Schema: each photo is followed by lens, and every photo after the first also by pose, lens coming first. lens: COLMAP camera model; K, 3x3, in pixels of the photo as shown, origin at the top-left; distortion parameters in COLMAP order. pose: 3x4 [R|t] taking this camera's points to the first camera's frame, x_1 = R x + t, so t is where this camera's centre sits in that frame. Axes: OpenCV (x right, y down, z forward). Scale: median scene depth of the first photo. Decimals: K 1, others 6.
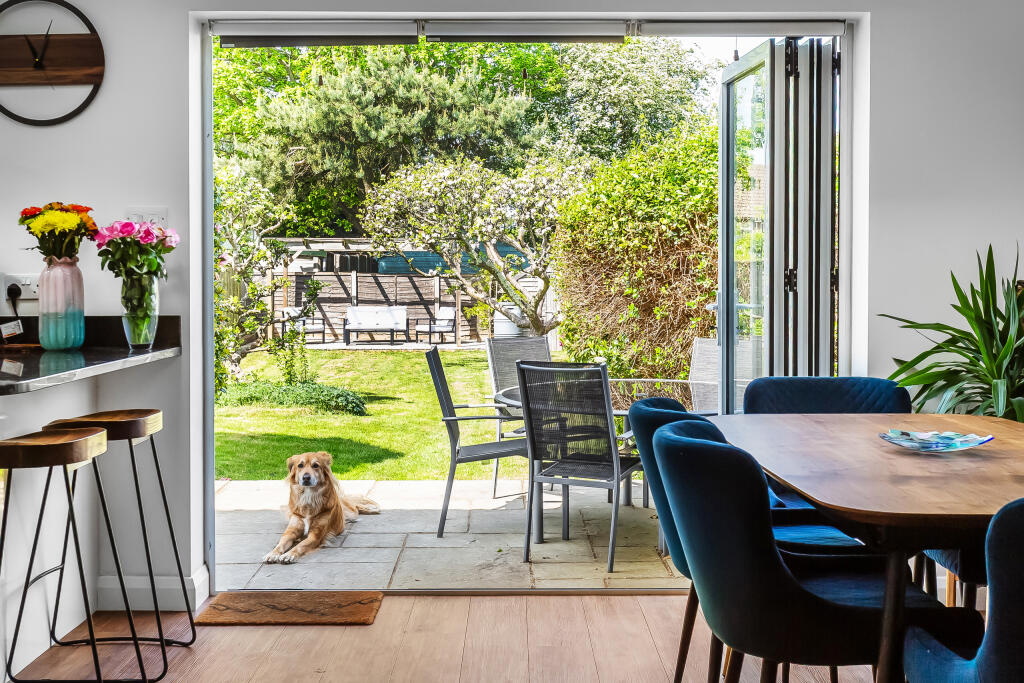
lens RADIAL K [[1227.1, 0, 512.0], [0, 1227.1, 341.5], [0, 0, 1]] dist [0.009543, -0.022145]
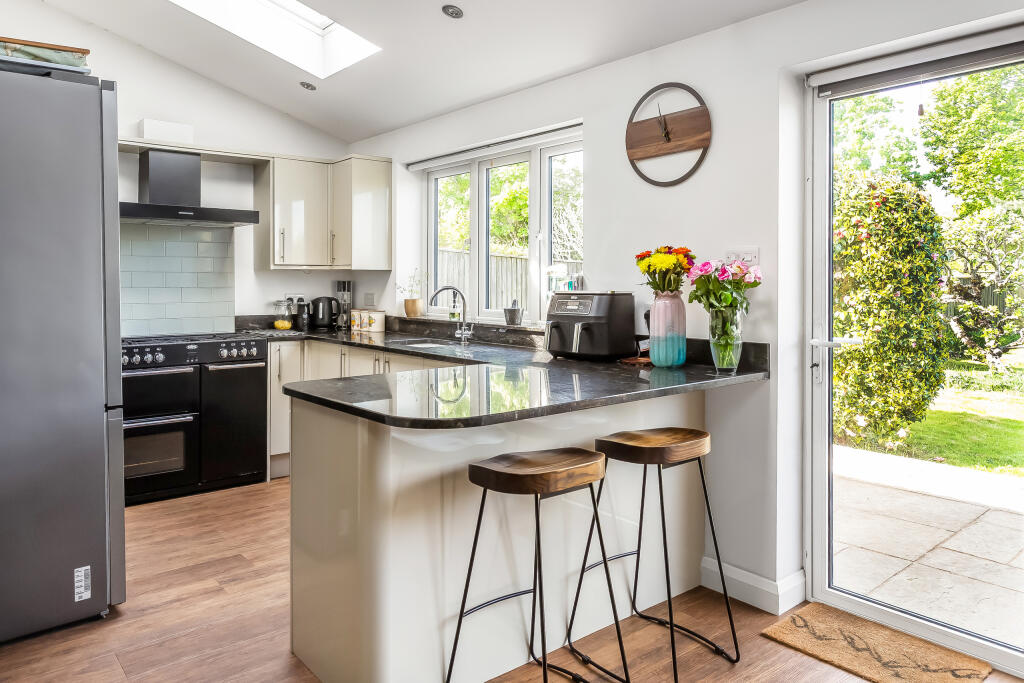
lens RADIAL K [[701.0, 0, 513.4], [0, 701.0, 286.4], [0, 0, 1]] dist [-0.002016, 0.000292]
pose [[0.636730, 0.008123, -0.771044, 0.073029], [-0.044816, 0.998644, -0.026489, -0.047116], [0.769783, 0.051421, 0.636231, 0.431379]]
